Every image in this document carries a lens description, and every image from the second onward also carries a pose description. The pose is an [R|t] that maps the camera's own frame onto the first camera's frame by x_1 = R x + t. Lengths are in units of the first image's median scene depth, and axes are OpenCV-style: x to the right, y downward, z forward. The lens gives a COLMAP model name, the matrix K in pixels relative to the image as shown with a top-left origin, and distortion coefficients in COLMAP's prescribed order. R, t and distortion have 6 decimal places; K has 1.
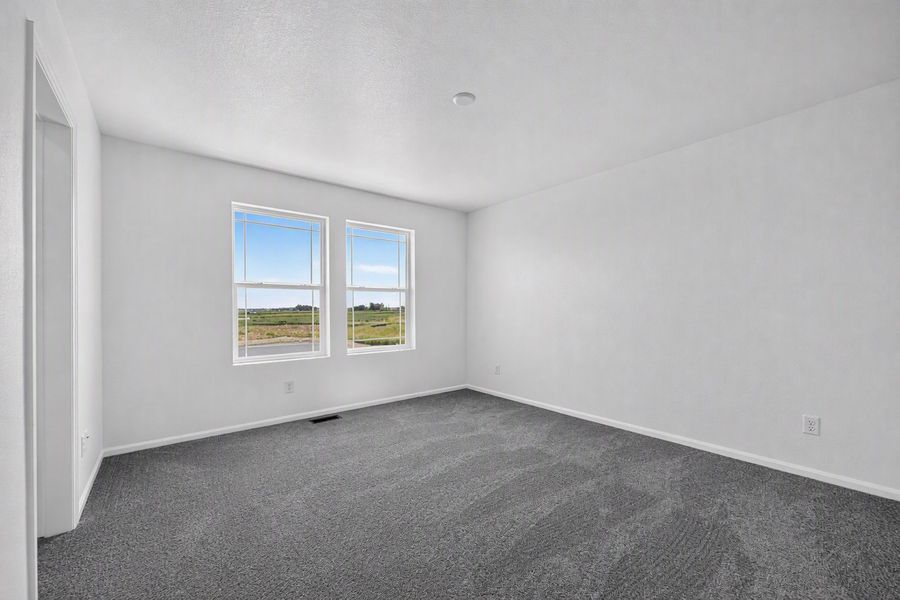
lens RADIAL K [[358.6, 0, 449.0], [0, 358.6, 304.8], [0, 0, 1]] dist [-0.000621, -0.000304]
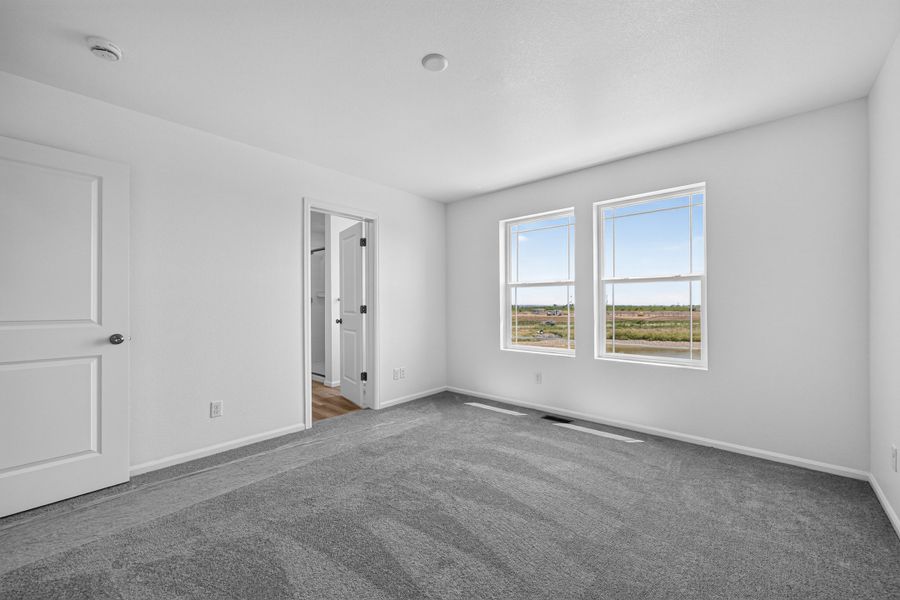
lens RADIAL K [[358.6, 0, 449.0], [0, 358.6, 304.8], [0, 0, 1]] dist [-0.000621, -0.000304]
pose [[0.156068, 0.008370, -0.987711, 0.507414], [0.009417, 0.999906, 0.009961, -0.002408], [0.987701, -0.010856, 0.155974, 0.504689]]
